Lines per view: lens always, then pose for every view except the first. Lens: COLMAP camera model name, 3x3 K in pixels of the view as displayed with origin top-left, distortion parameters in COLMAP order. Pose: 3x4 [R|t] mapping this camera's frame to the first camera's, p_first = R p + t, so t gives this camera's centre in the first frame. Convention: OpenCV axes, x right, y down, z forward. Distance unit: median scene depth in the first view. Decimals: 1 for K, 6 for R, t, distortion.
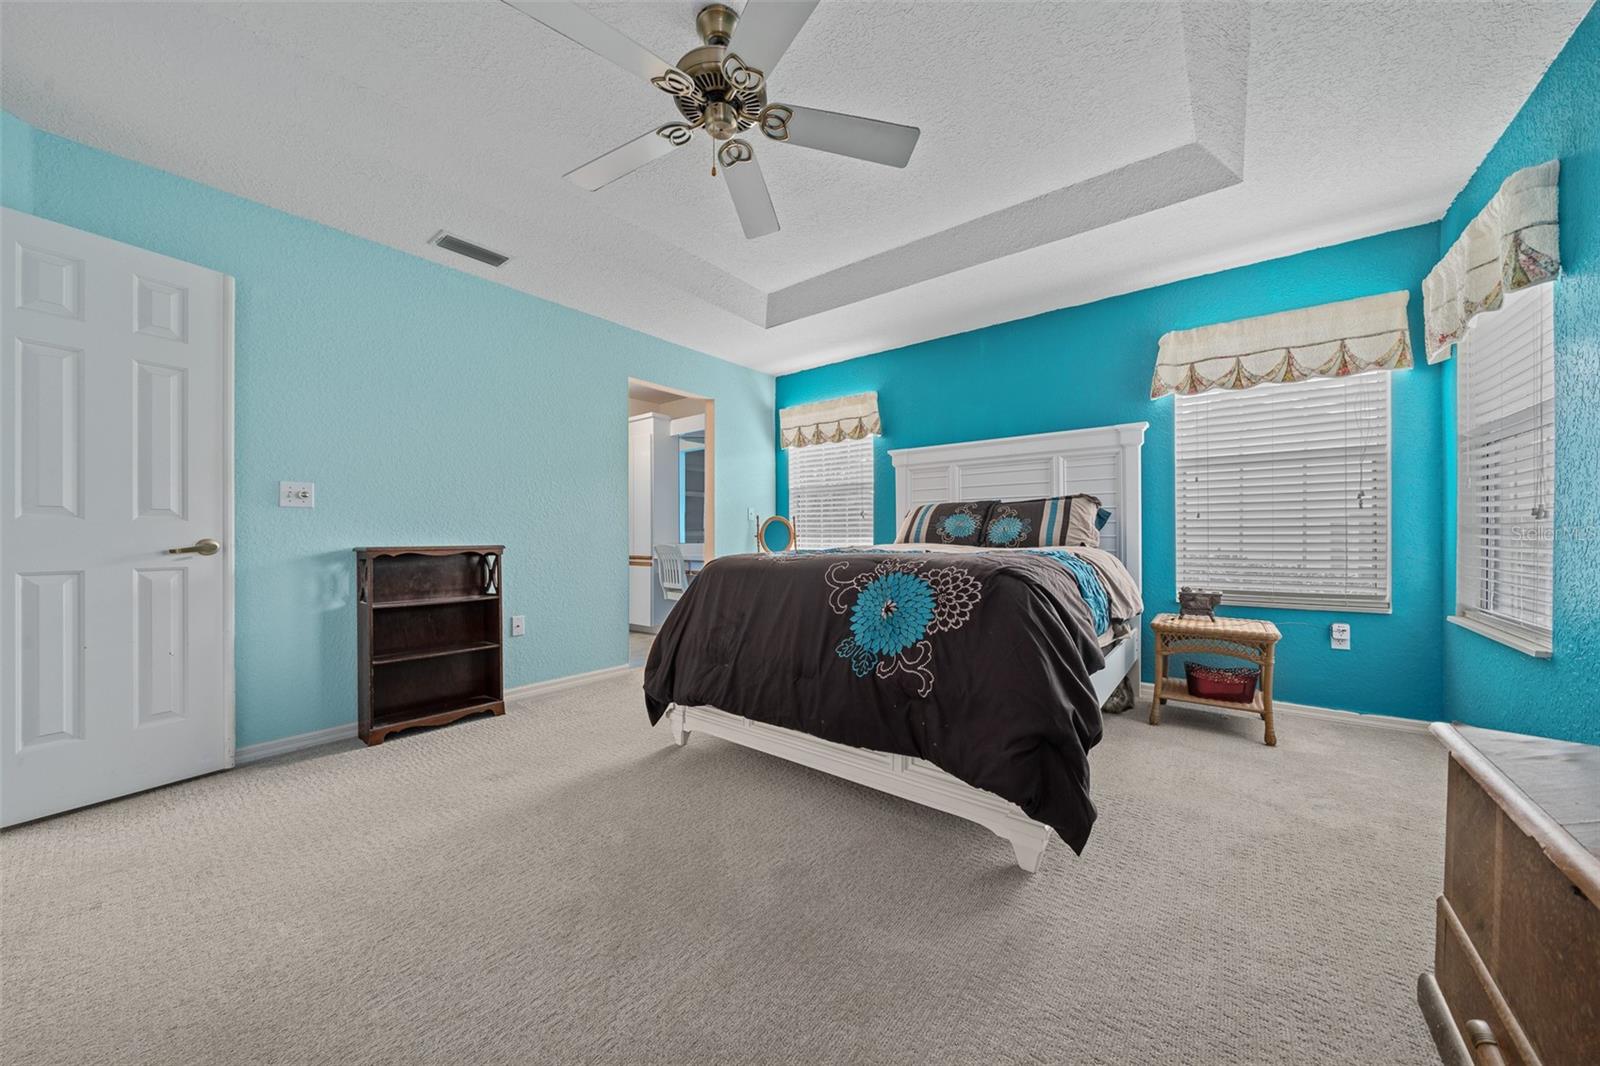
lens RADIAL K [[551.1, 0, 801.4], [0, 551.1, 537.2], [0, 0, 1]] dist [-0.008609, 0.000036]
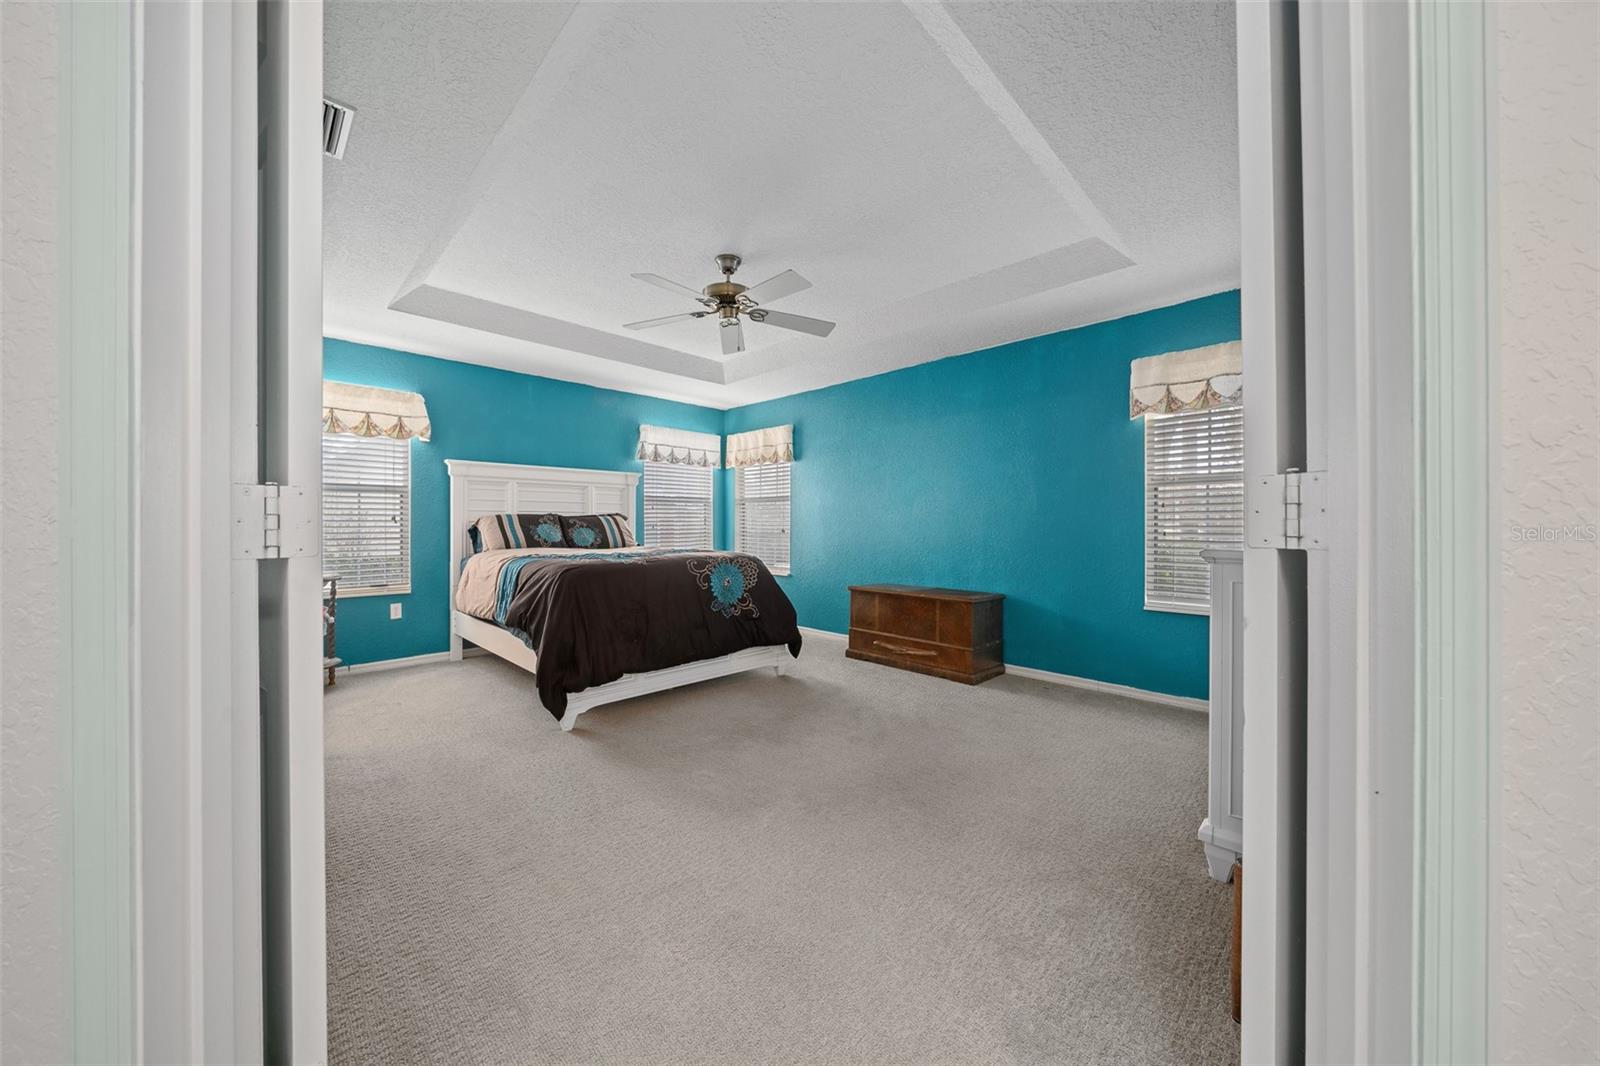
lens RADIAL K [[553.5, 0, 780.8], [0, 553.5, 531.0], [0, 0, 1]] dist [-0.000603, -0.000022]
pose [[0.137152, -0.005934, 0.990532, -1.166268], [0.001615, 0.999982, 0.005767, -0.040838], [-0.990549, 0.000808, 0.137160, 0.354349]]
